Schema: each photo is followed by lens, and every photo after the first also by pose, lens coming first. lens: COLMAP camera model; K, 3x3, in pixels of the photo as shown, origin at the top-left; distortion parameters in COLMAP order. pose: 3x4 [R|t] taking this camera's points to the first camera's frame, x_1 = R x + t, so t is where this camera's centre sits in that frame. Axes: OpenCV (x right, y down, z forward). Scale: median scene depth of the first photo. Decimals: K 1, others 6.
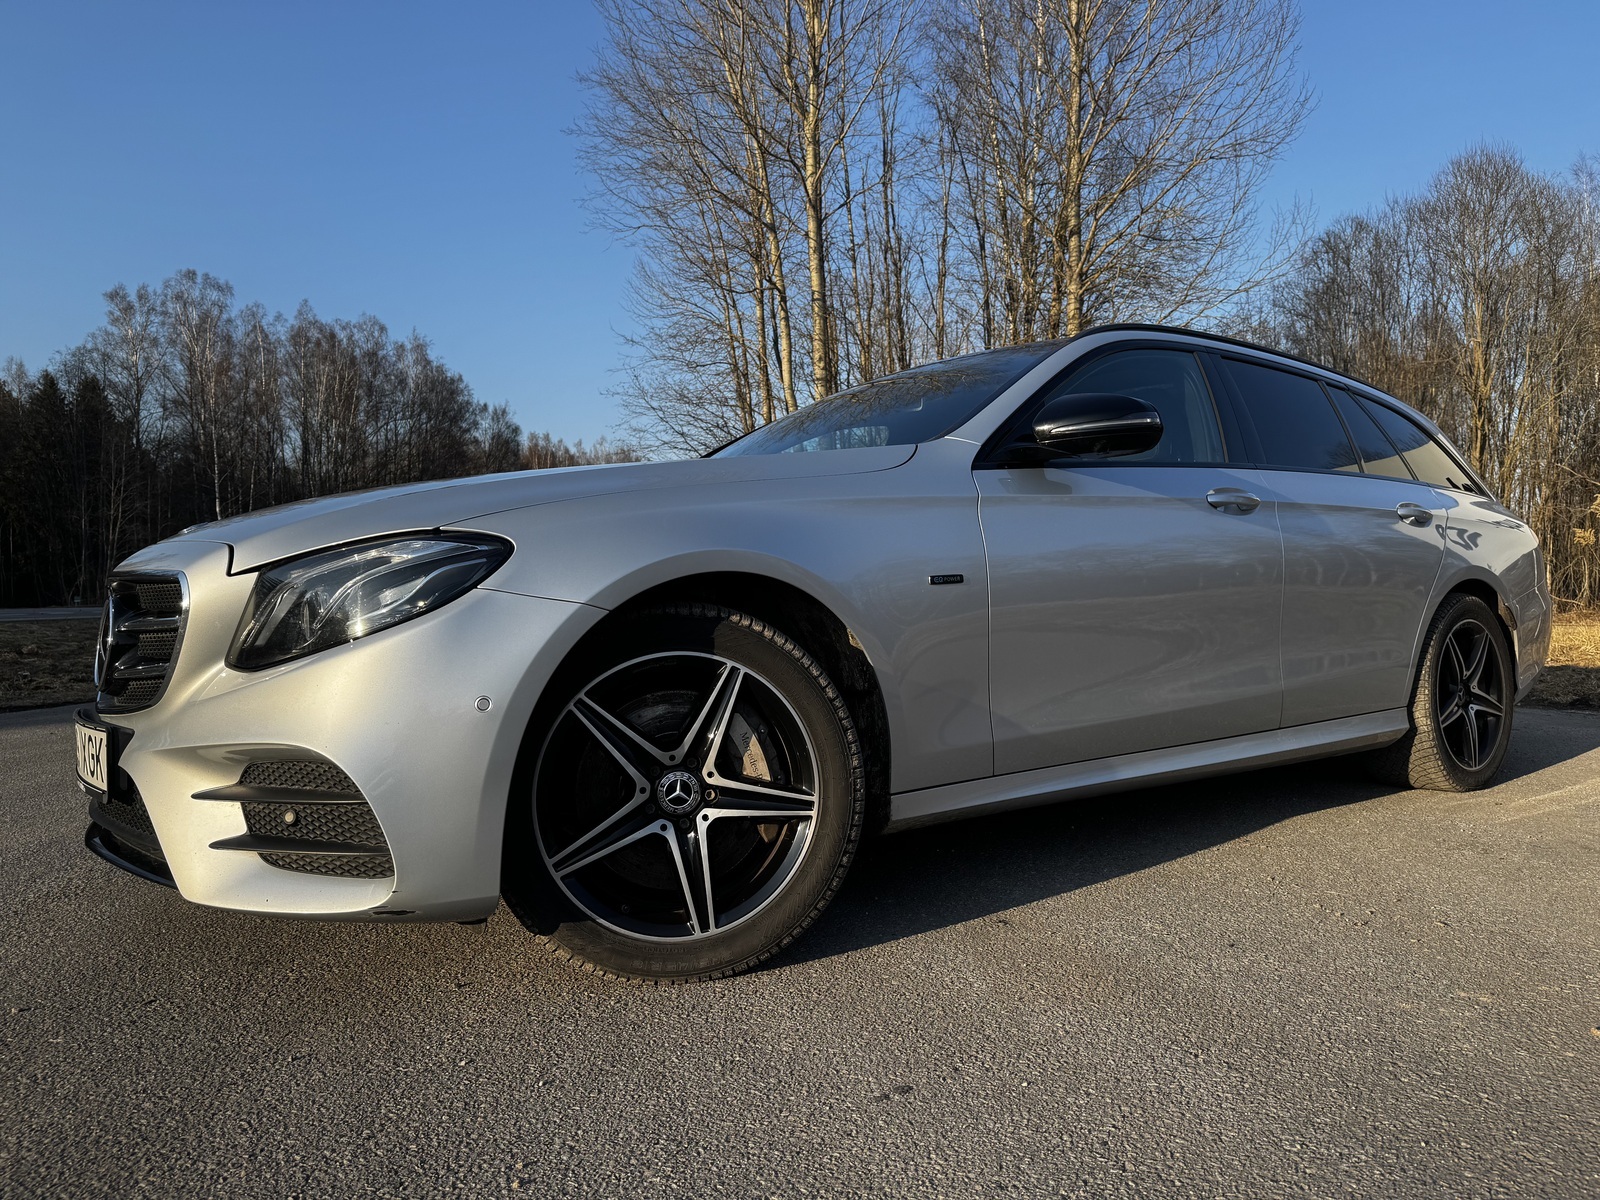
lens RADIAL K [[1107.7, 0, 800.0], [0, 1107.7, 600.0], [0, 0, 1]] dist [0.053383, -0.002890]
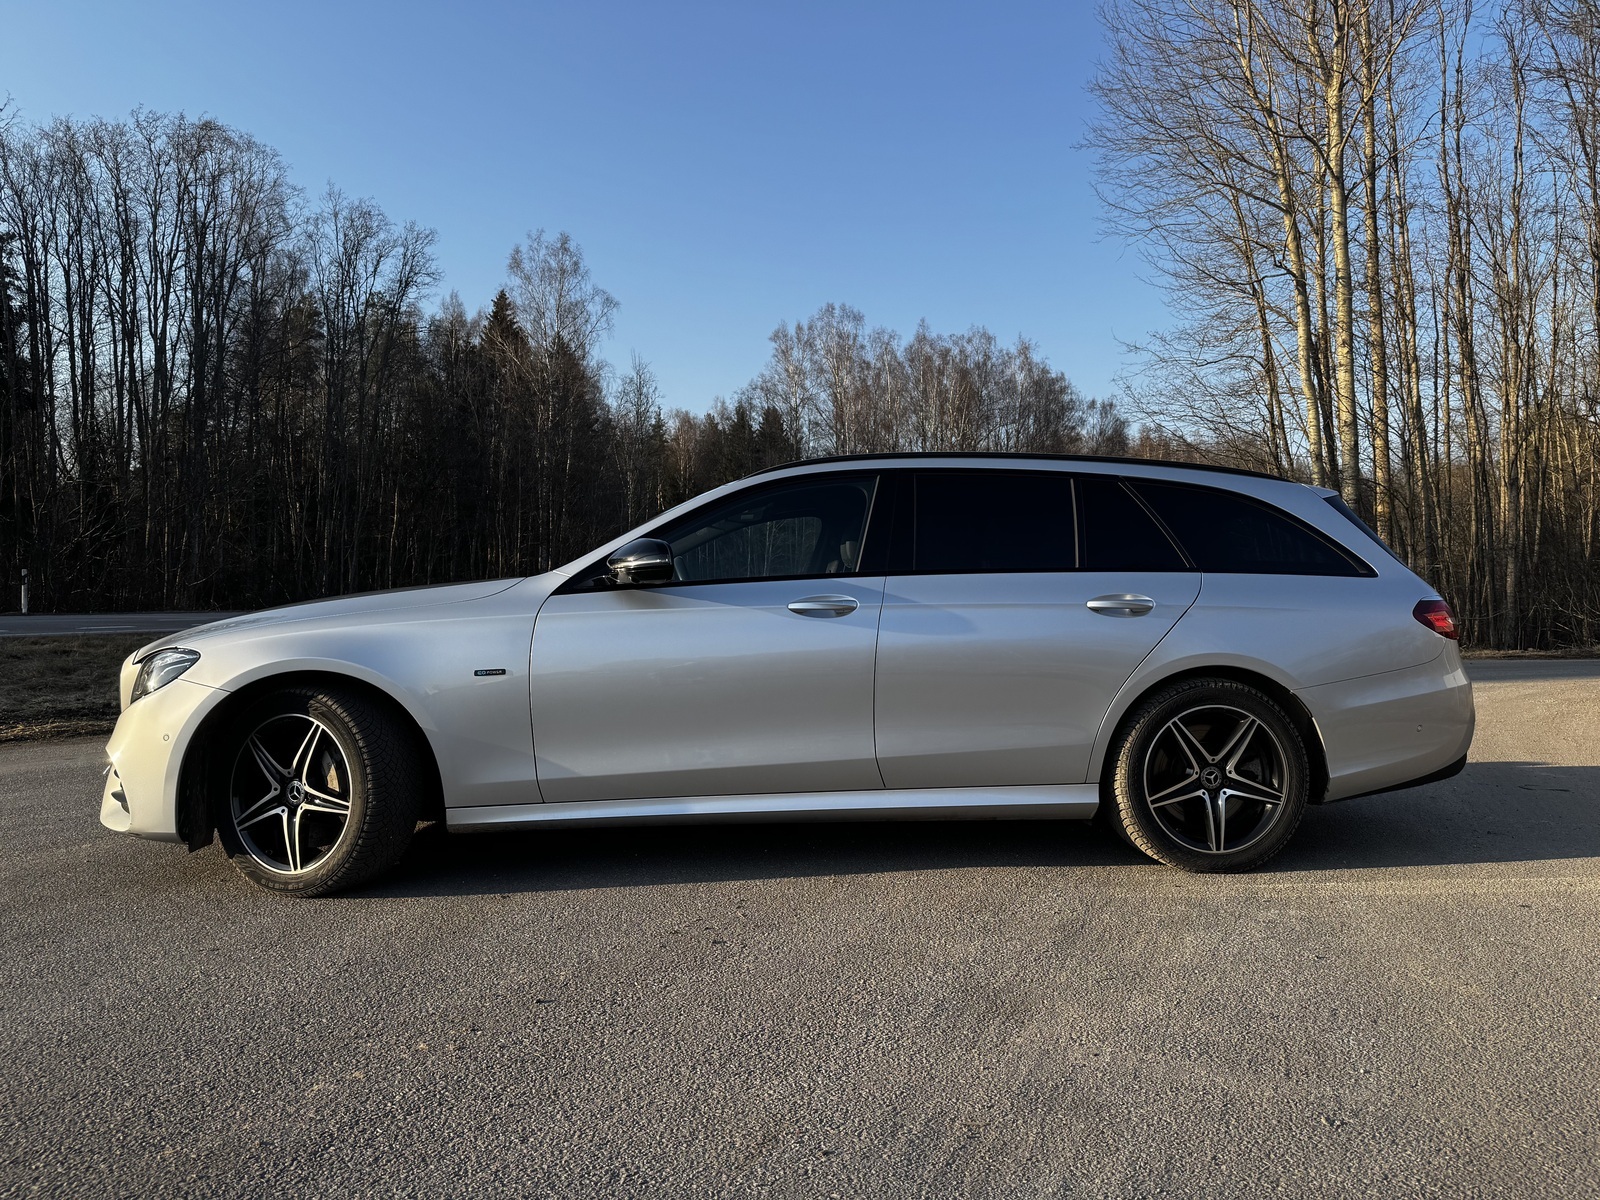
lens RADIAL K [[1130.1, 0, 800.0], [0, 1130.1, 600.0], [0, 0, 1]] dist [-0.006539, -0.003059]
pose [[0.849752, 0.012814, -0.527026, 0.127943], [-0.009235, 0.999913, 0.009422, -0.013450], [0.527101, -0.003139, 0.849797, -0.009505]]
